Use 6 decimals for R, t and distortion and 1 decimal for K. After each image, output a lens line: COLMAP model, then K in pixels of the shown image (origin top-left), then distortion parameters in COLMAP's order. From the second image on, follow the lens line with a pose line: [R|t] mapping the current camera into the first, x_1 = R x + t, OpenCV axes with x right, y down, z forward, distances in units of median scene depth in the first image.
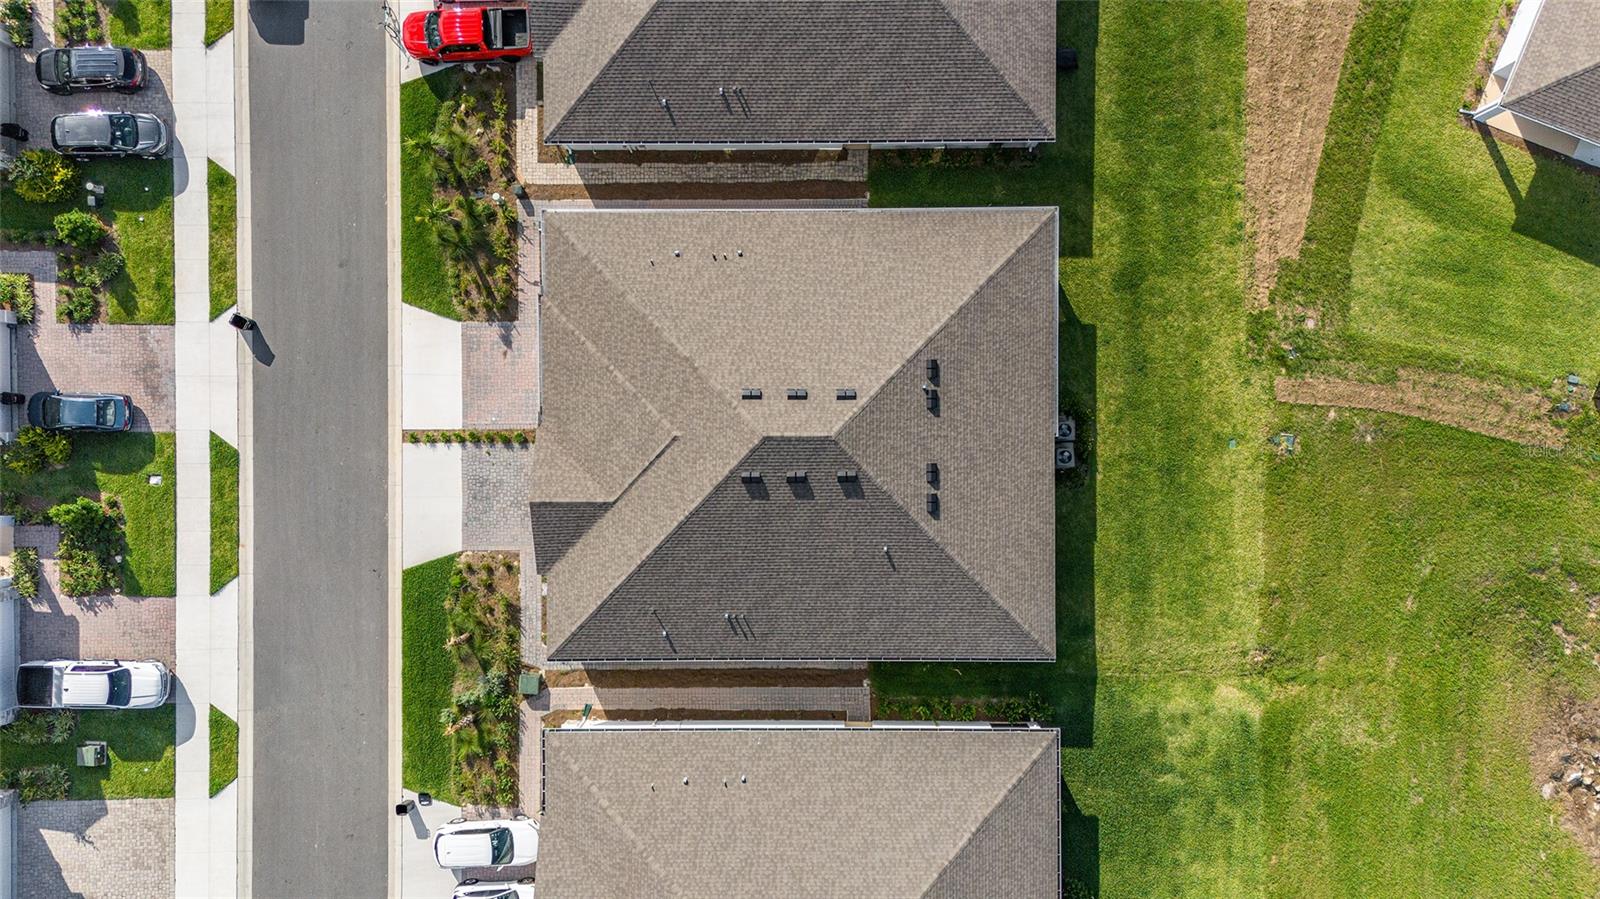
lens RADIAL K [[1175.1, 0, 802.5], [0, 1175.1, 464.7], [0, 0, 1]] dist [0.077860, -0.080340]
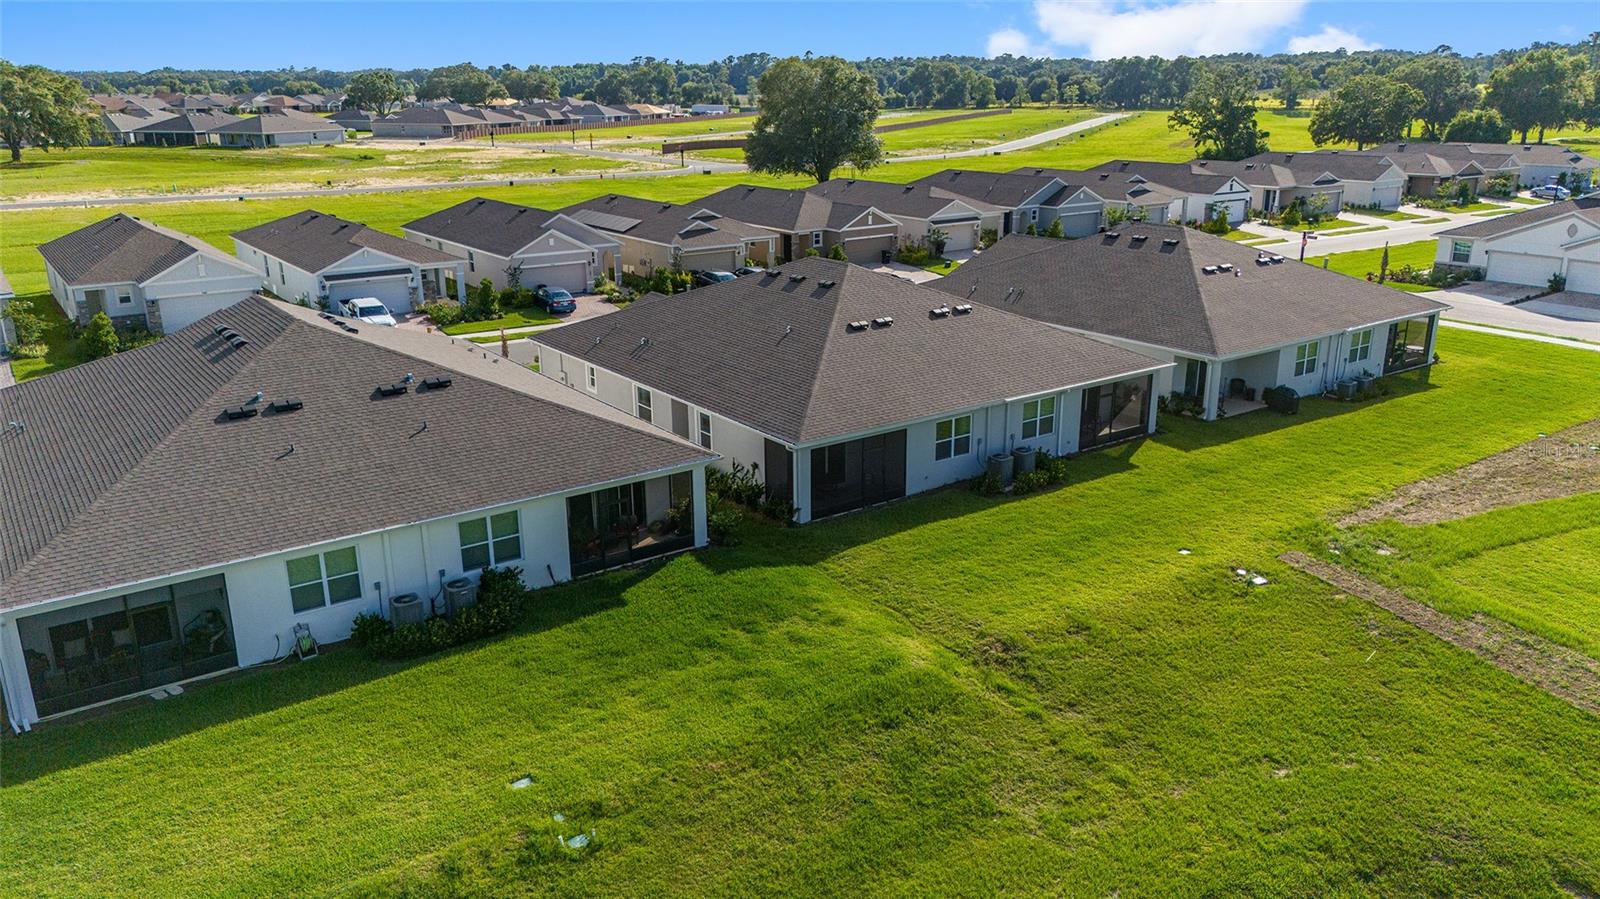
lens RADIAL K [[1175.1, 0, 802.5], [0, 1175.1, 464.7], [0, 0, 1]] dist [0.077860, -0.080340]
pose [[0.580387, 0.258230, -0.772314, 0.764996], [-0.814271, 0.171655, -0.554524, 0.555581], [-0.010623, 0.950711, 0.309895, 0.731895]]
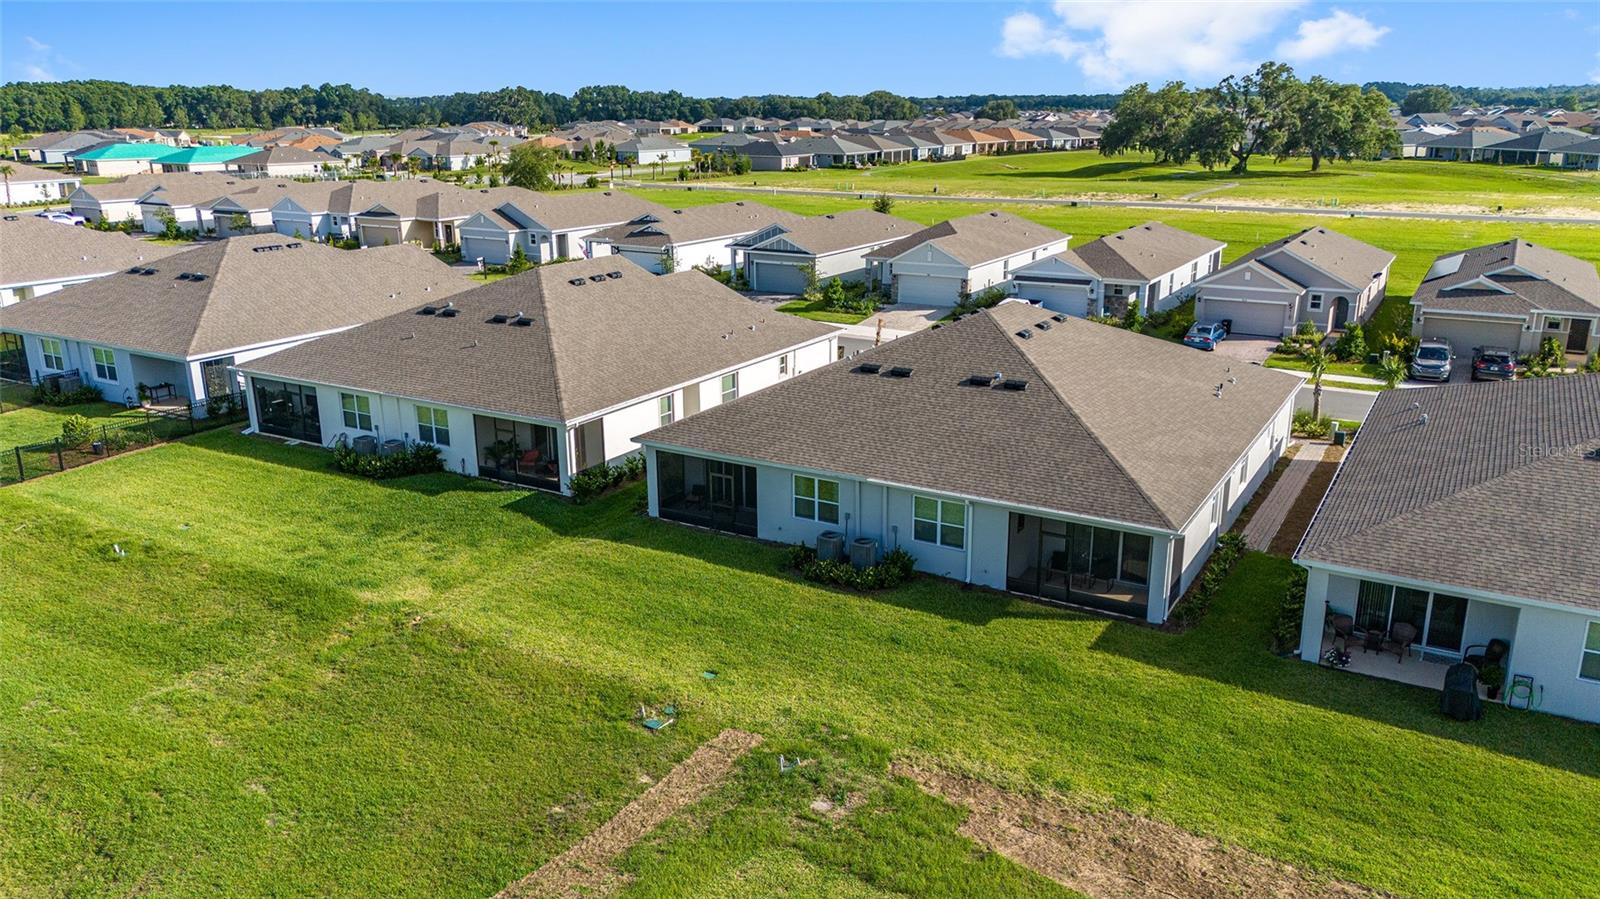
lens RADIAL K [[1181.3, 0, 800.0], [0, 1181.3, 449.5], [0, 0, 1]] dist [0.065895, -0.058169]
pose [[-0.509276, 0.252803, -0.822635, 0.796268], [-0.860594, -0.154117, 0.485414, -0.325632], [-0.004068, 0.955164, 0.296049, 0.717051]]
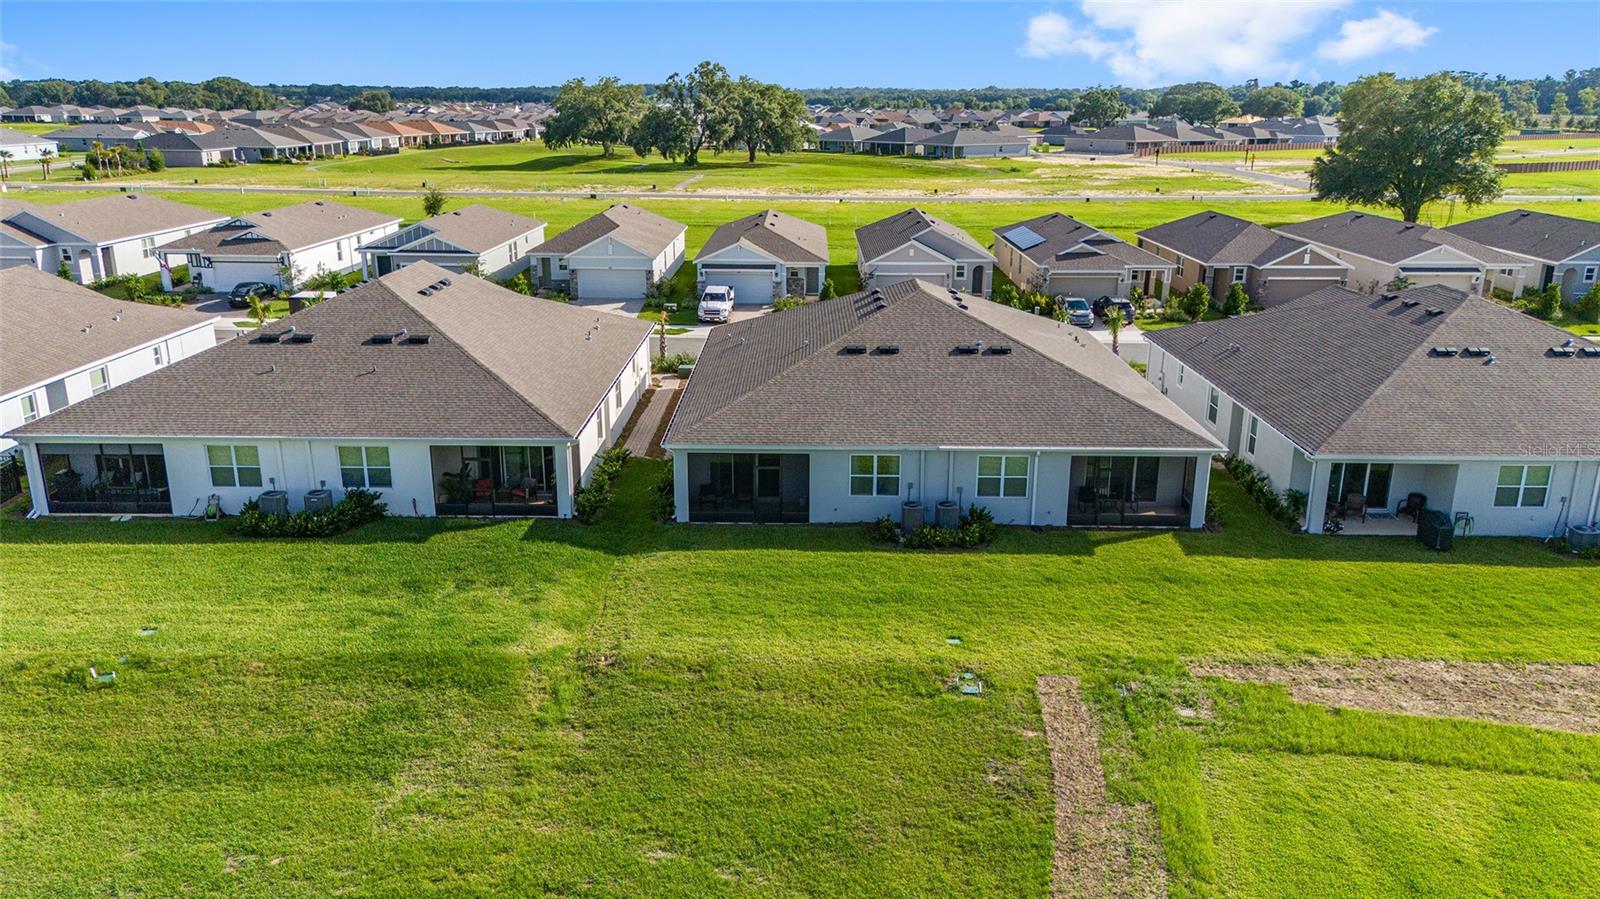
lens RADIAL K [[1175.1, 0, 802.5], [0, 1175.1, 464.7], [0, 0, 1]] dist [0.077860, -0.080340]
pose [[-0.012358, 0.306893, -0.951664, 0.925053], [-0.999724, -0.022808, 0.005627, 0.061289], [-0.019979, 0.951471, 0.307090, 0.722447]]
